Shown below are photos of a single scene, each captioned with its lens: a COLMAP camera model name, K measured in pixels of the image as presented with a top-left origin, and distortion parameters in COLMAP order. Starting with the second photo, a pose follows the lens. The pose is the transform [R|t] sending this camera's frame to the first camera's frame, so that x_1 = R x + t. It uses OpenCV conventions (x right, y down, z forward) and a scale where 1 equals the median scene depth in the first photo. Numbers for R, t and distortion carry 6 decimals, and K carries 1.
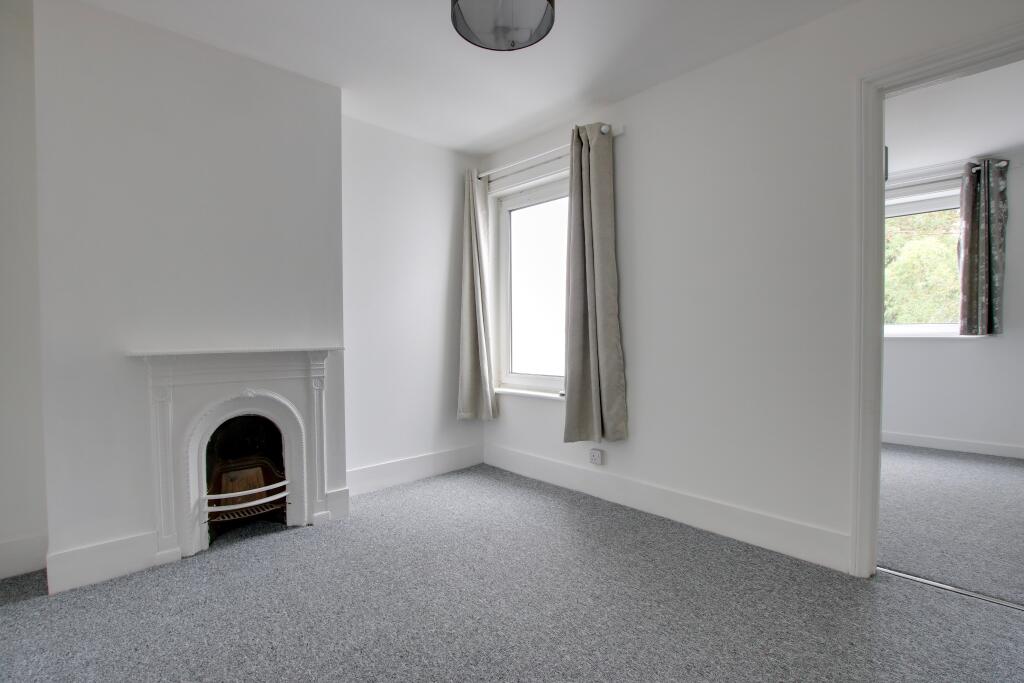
lens RADIAL K [[480.4, 0, 517.8], [0, 480.4, 340.7], [0, 0, 1]] dist [-0.003367, 0.000711]
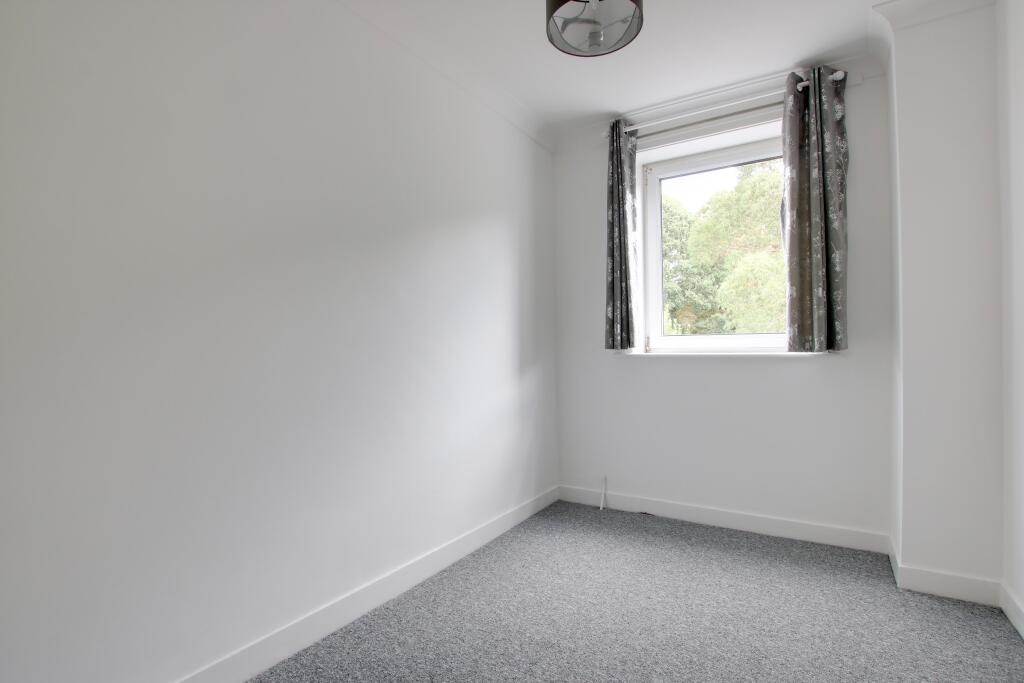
lens RADIAL K [[480.4, 0, 508.8], [0, 480.4, 345.9], [0, 0, 1]] dist [-0.003367, 0.000711]
pose [[0.977047, -0.012448, 0.212662, 0.454675], [0.017845, 0.999565, -0.023477, -0.011827], [-0.212277, 0.026733, 0.976844, 0.489540]]
